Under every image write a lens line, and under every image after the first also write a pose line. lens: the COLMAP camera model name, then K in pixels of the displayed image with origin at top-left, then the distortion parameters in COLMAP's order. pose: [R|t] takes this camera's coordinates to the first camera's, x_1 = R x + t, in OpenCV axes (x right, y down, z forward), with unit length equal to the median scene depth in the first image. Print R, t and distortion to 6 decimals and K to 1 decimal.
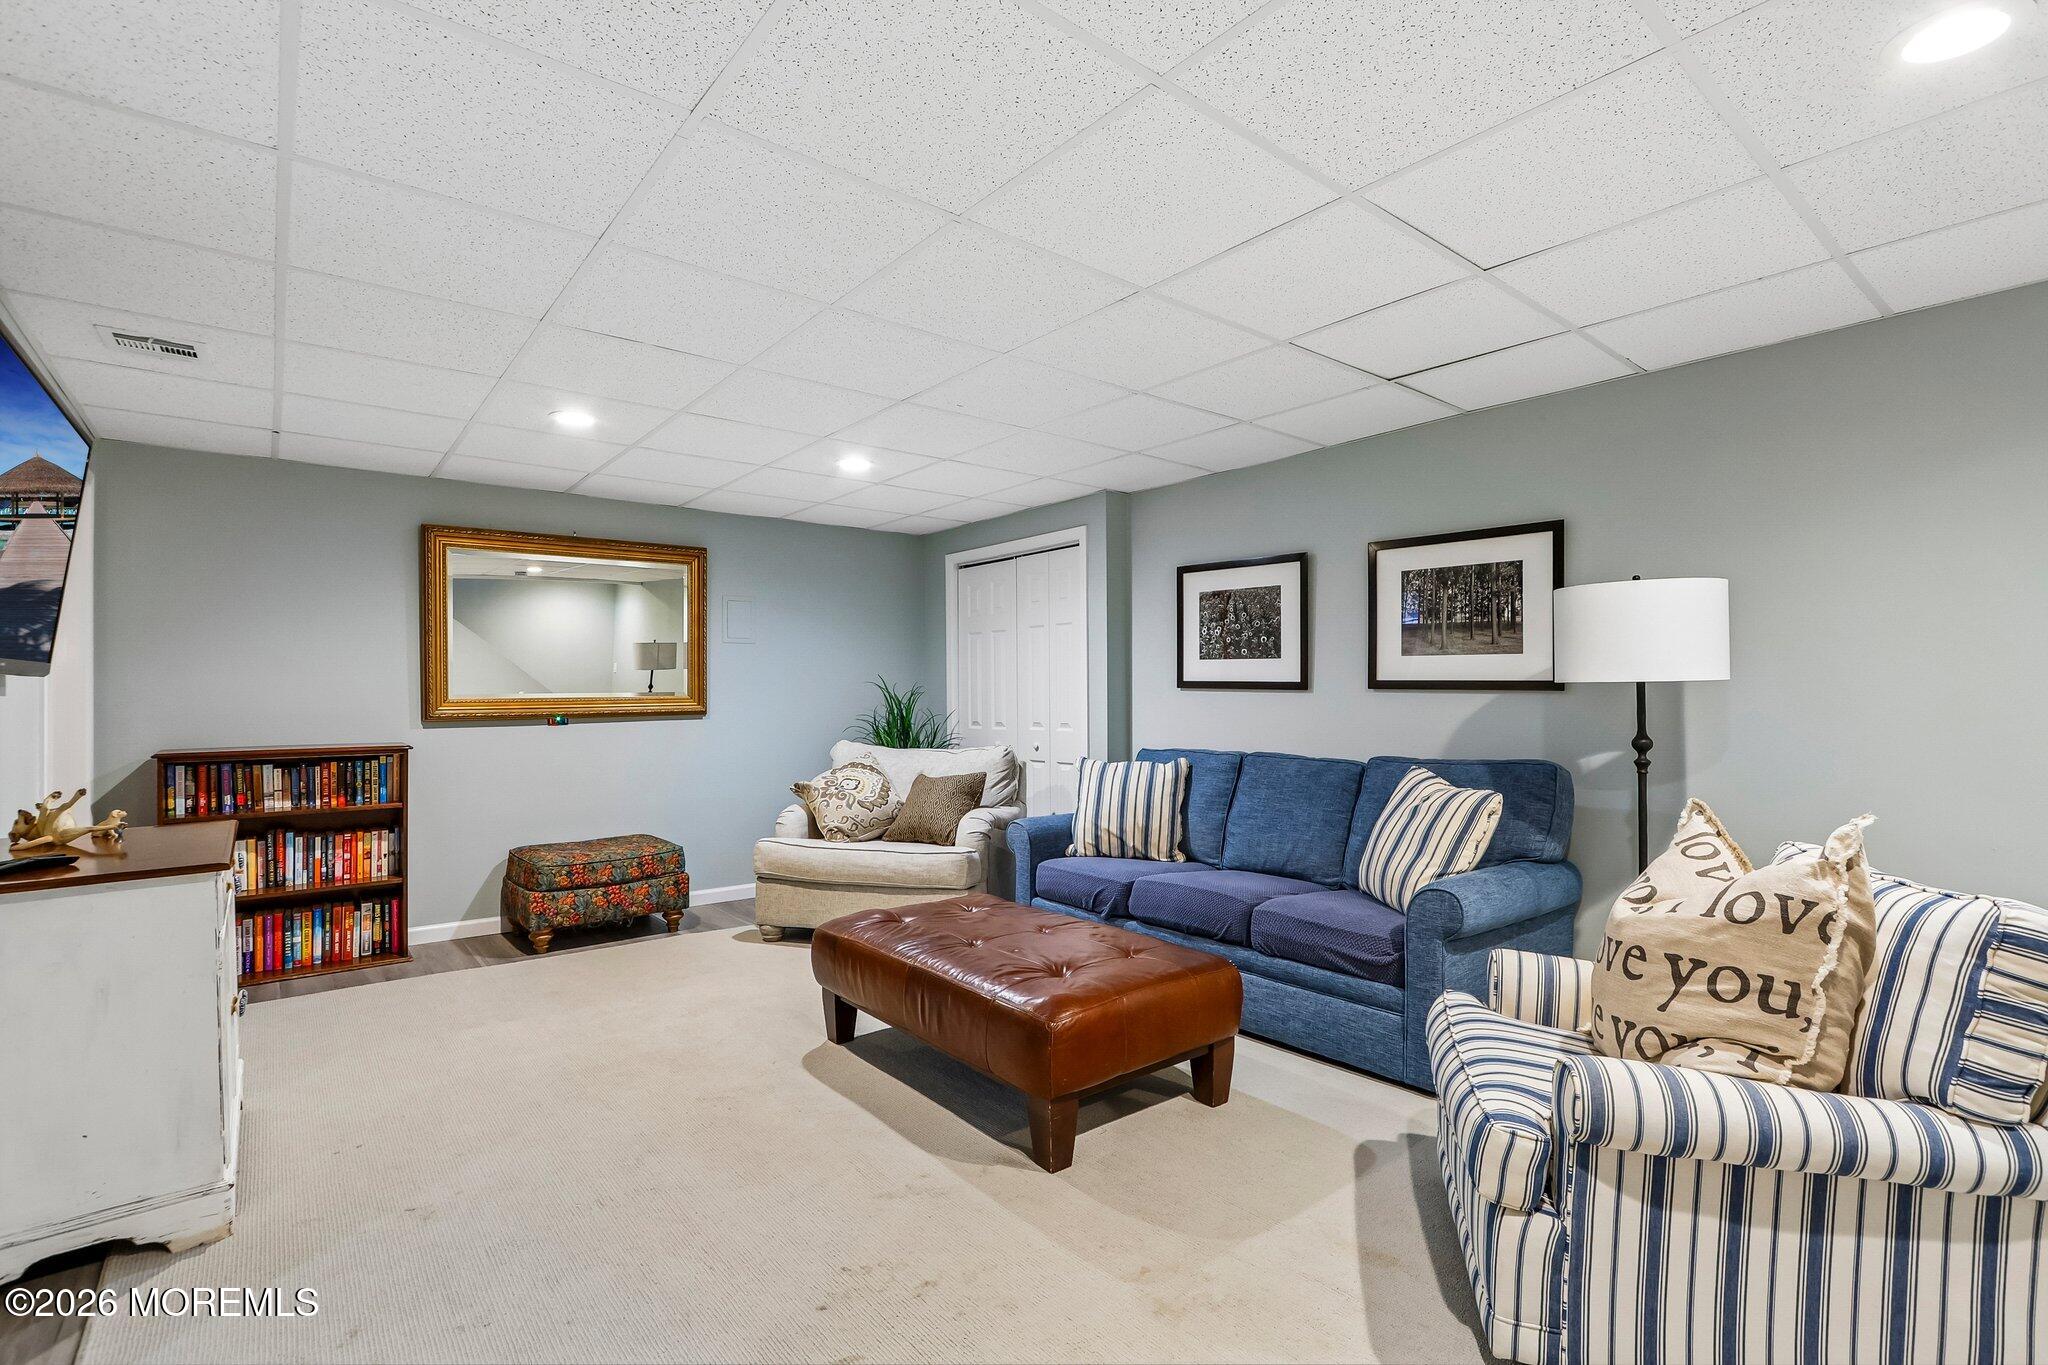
lens RADIAL K [[942.2, 0, 1009.8], [0, 942.2, 686.6], [0, 0, 1]] dist [-0.015362, 0.001650]
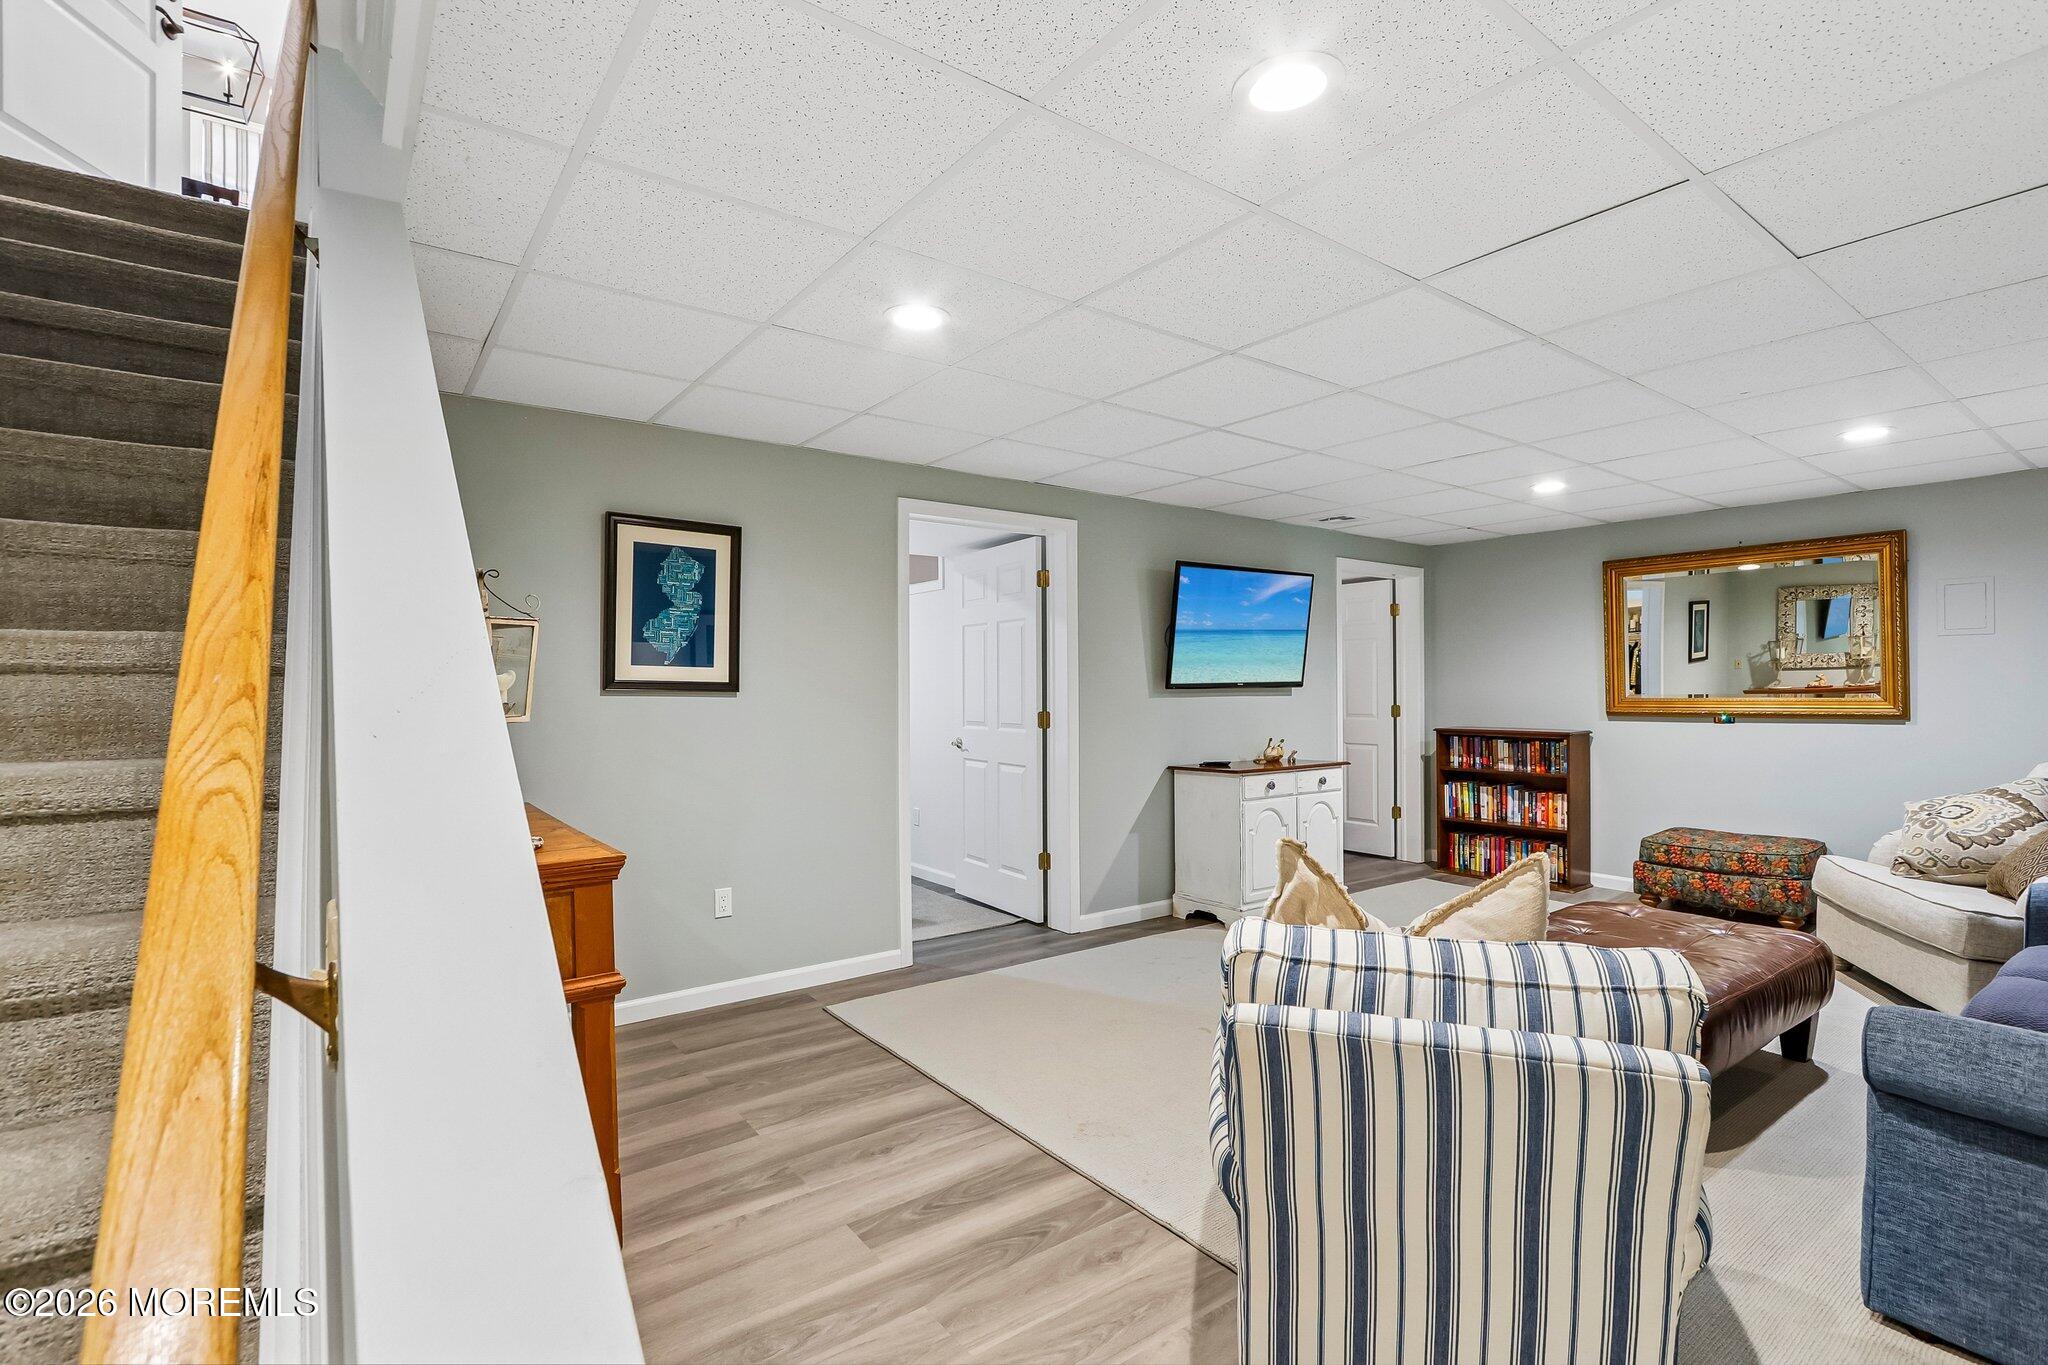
lens RADIAL K [[942.2, 0, 1009.8], [0, 942.2, 686.6], [0, 0, 1]] dist [-0.015362, 0.001650]
pose [[-0.045579, 0.004246, -0.998952, 0.736242], [0.008964, 0.999952, 0.003842, -0.014875], [0.998921, -0.008780, -0.045615, 0.262211]]
